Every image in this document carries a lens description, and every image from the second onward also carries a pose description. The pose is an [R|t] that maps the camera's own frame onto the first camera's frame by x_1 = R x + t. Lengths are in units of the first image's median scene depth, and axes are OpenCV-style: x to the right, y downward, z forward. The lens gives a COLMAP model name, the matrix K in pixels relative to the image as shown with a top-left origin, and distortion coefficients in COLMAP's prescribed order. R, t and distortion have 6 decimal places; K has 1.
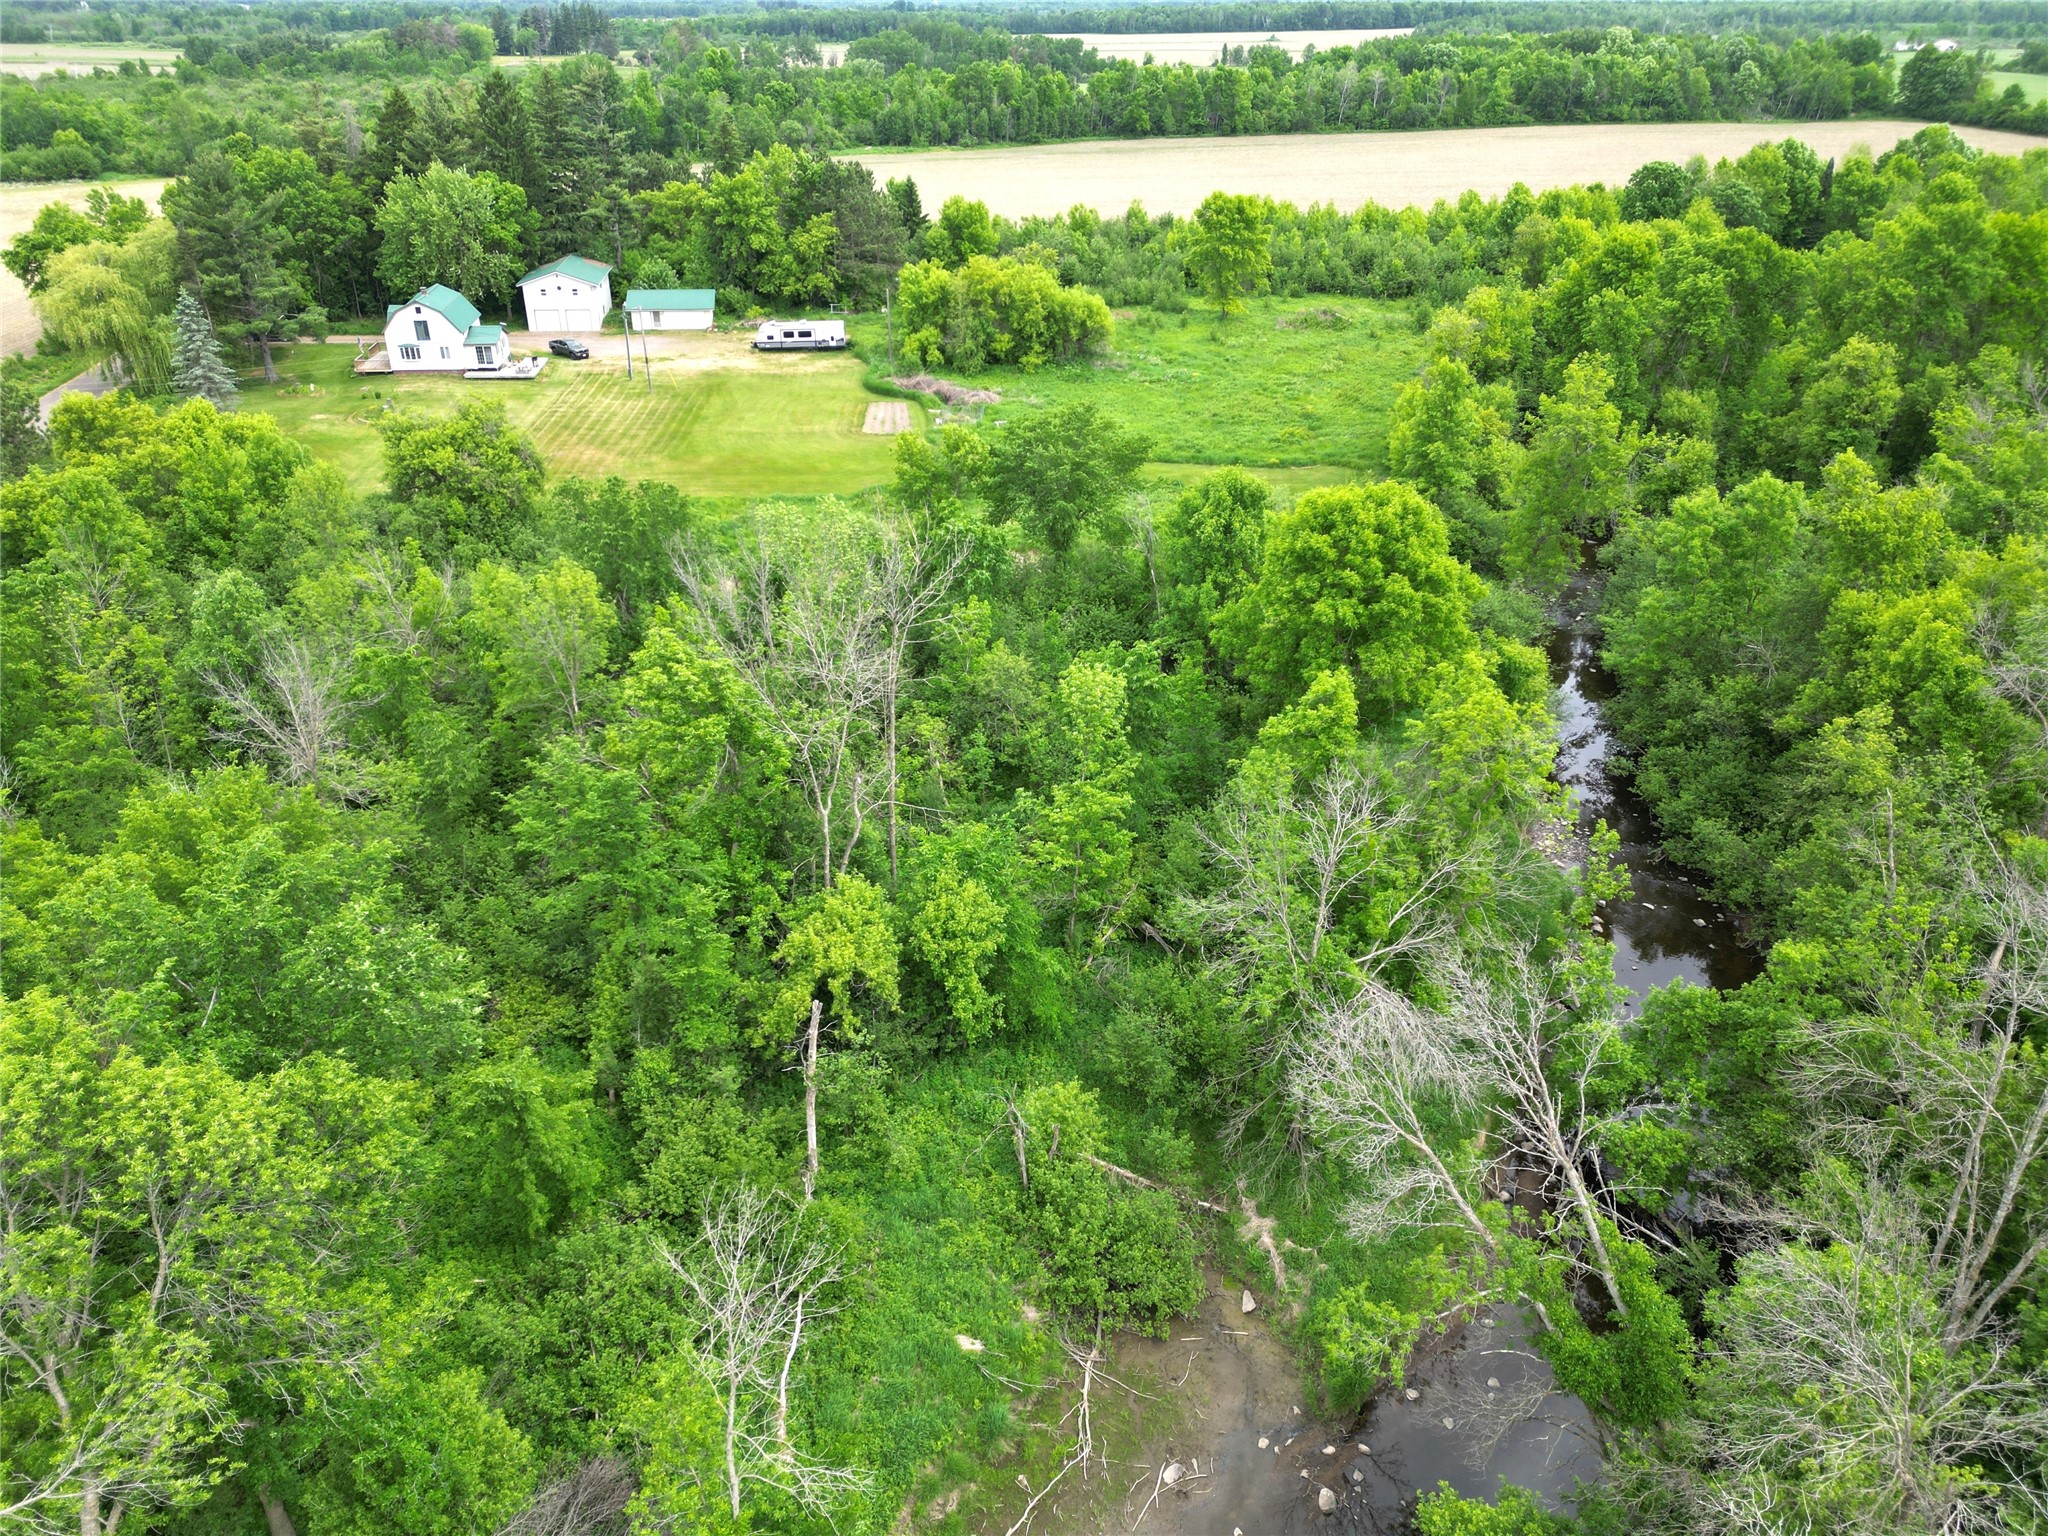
lens RADIAL K [[1421.5, 0, 1024.0], [0, 1421.5, 768.0], [0, 0, 1]] dist [0.074262, -0.070421]
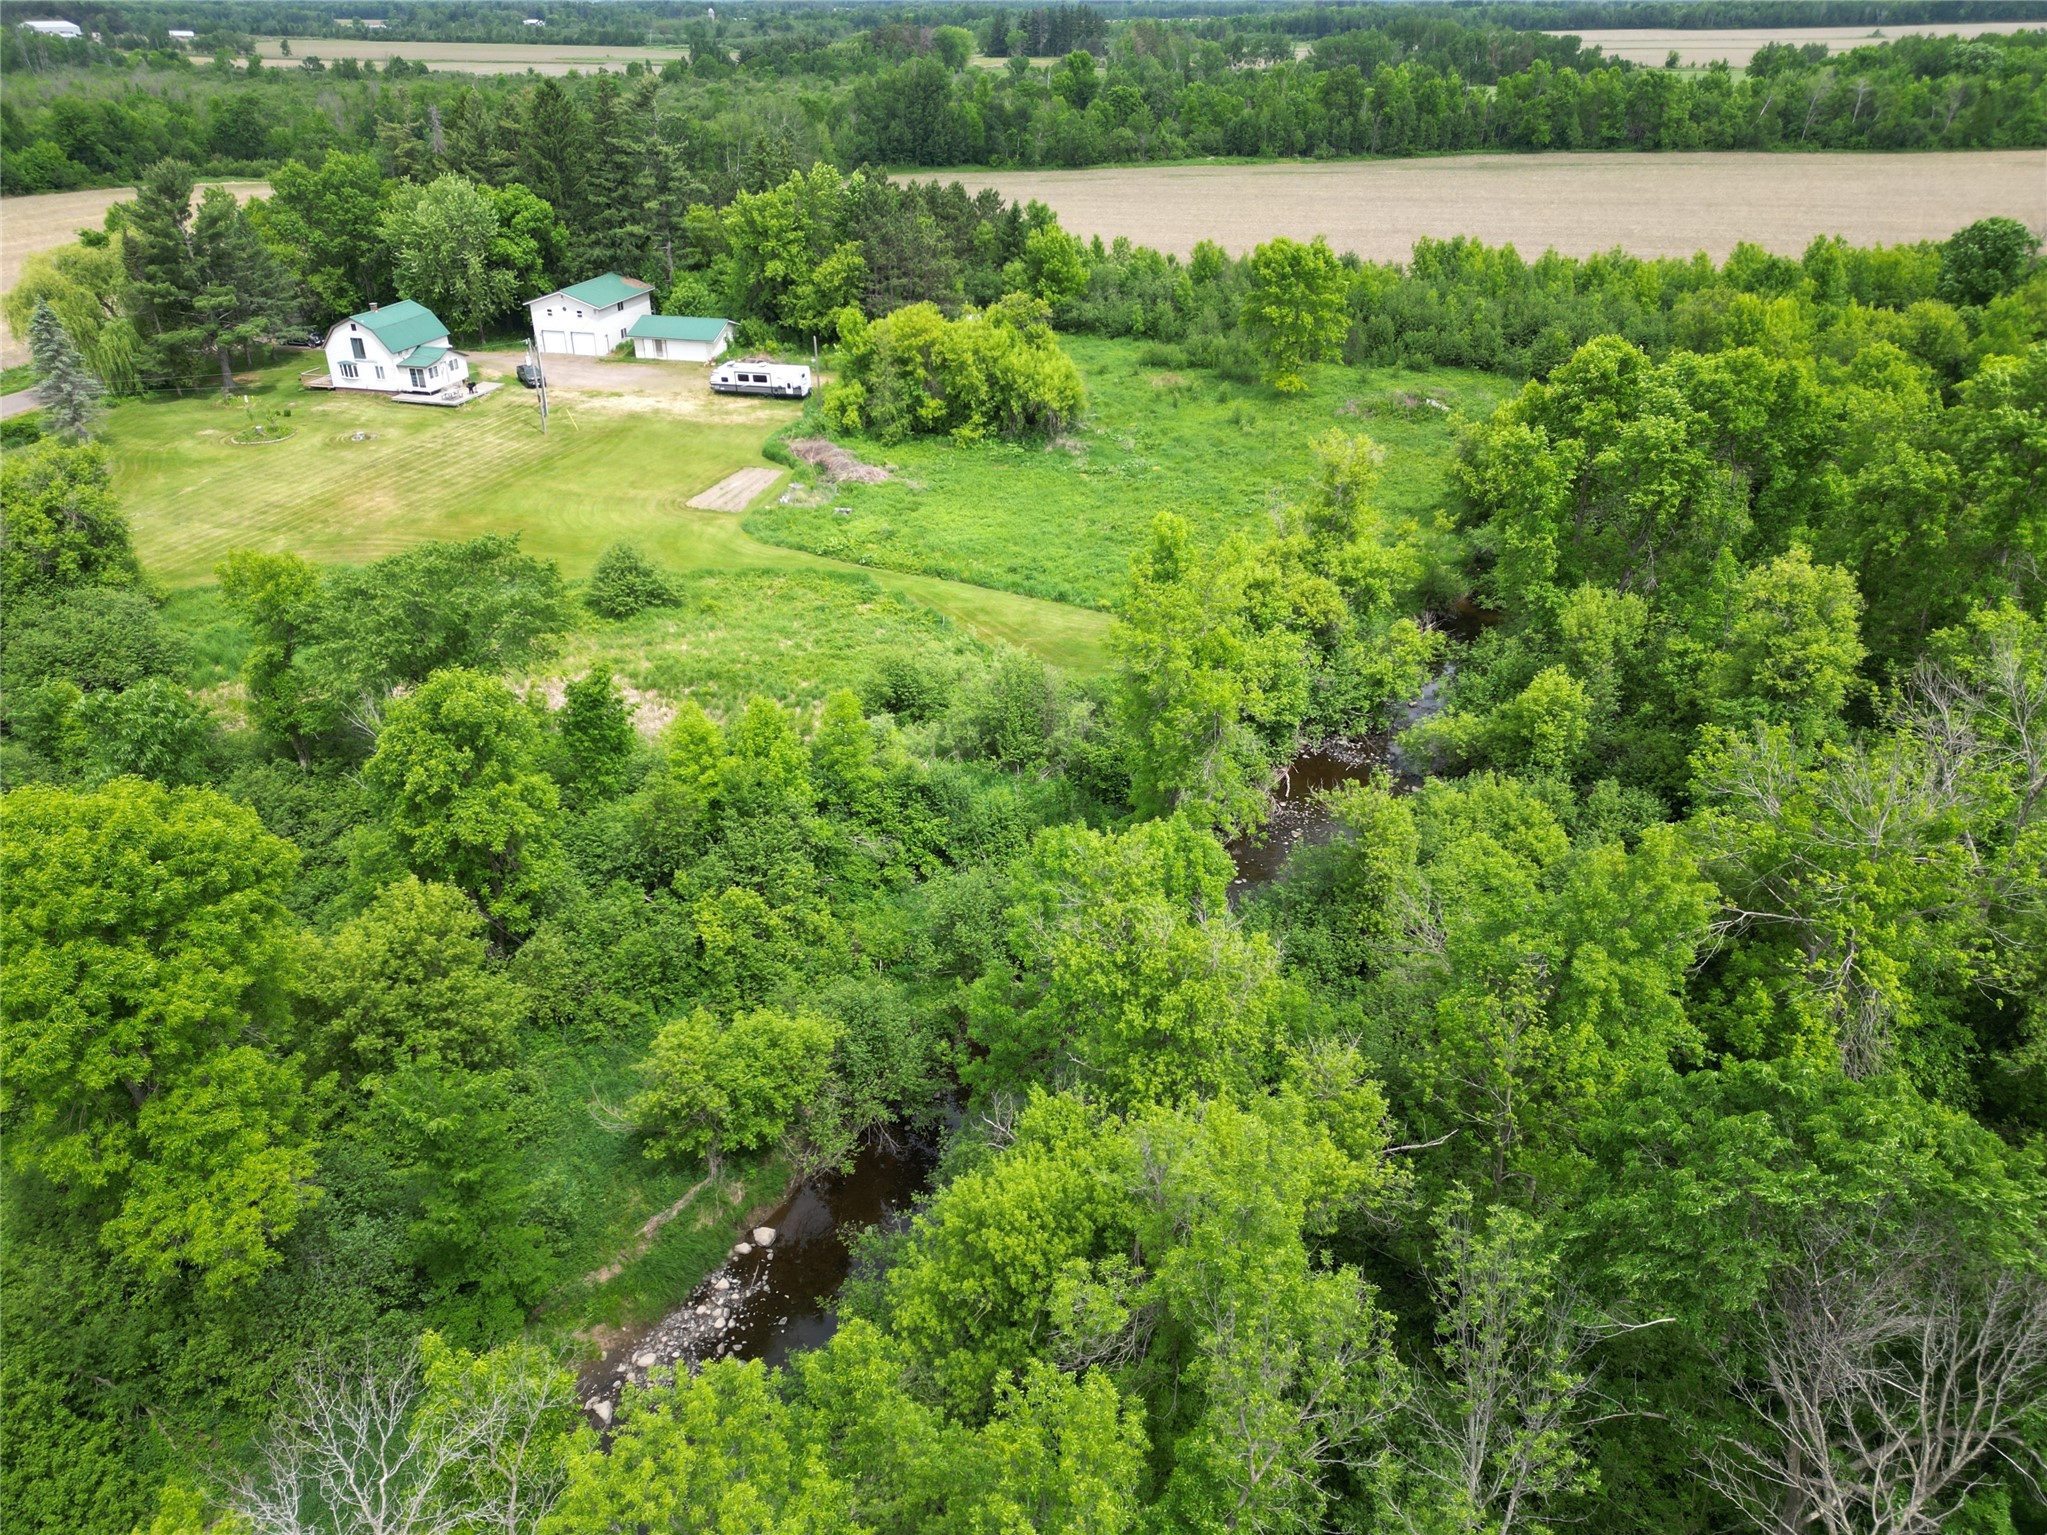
lens RADIAL K [[1434.2, 0, 1023.5], [0, 1434.2, 767.5], [0, 0, 1]] dist [0.069176, -0.060875]
pose [[0.936293, 0.159015, -0.313162, 0.289870], [-0.159689, 0.986883, 0.023675, -0.103445], [0.312819, 0.027842, 0.949405, 0.193533]]
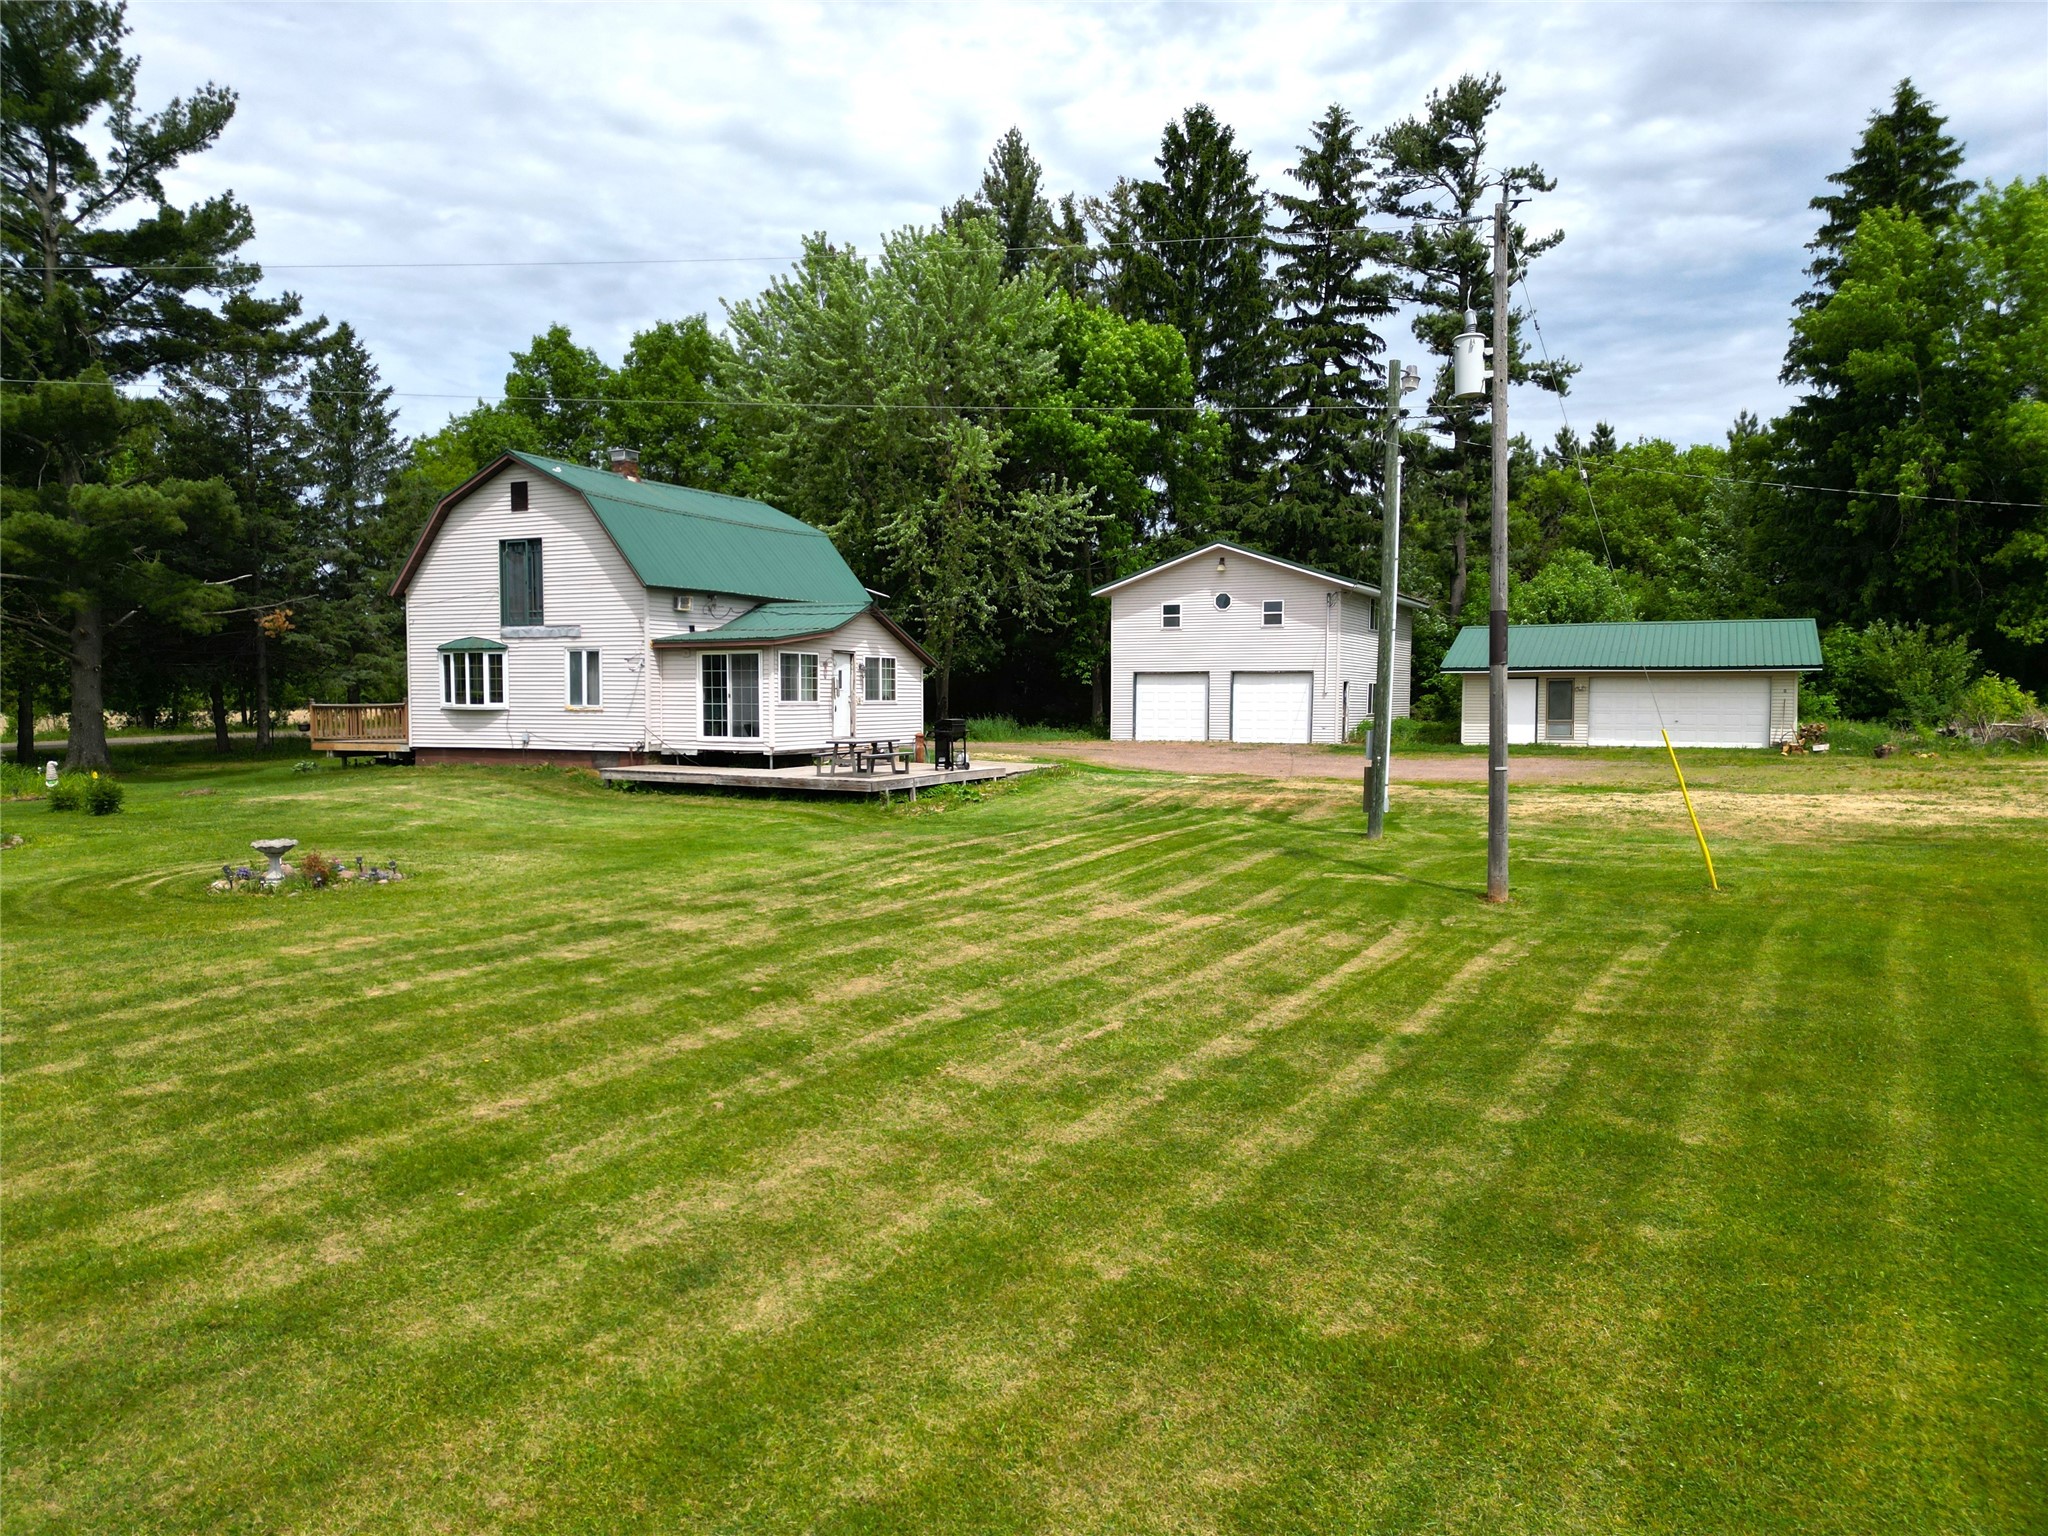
lens RADIAL K [[1434.9, 0, 1024.0], [0, 1434.9, 768.0], [0, 0, 1]] dist [0.069176, -0.060875]
pose [[0.841077, 0.023022, -0.540425, -0.191092], [-0.250786, 0.901821, -0.351888, -0.182843], [0.479266, 0.431496, 0.764275, 0.740753]]
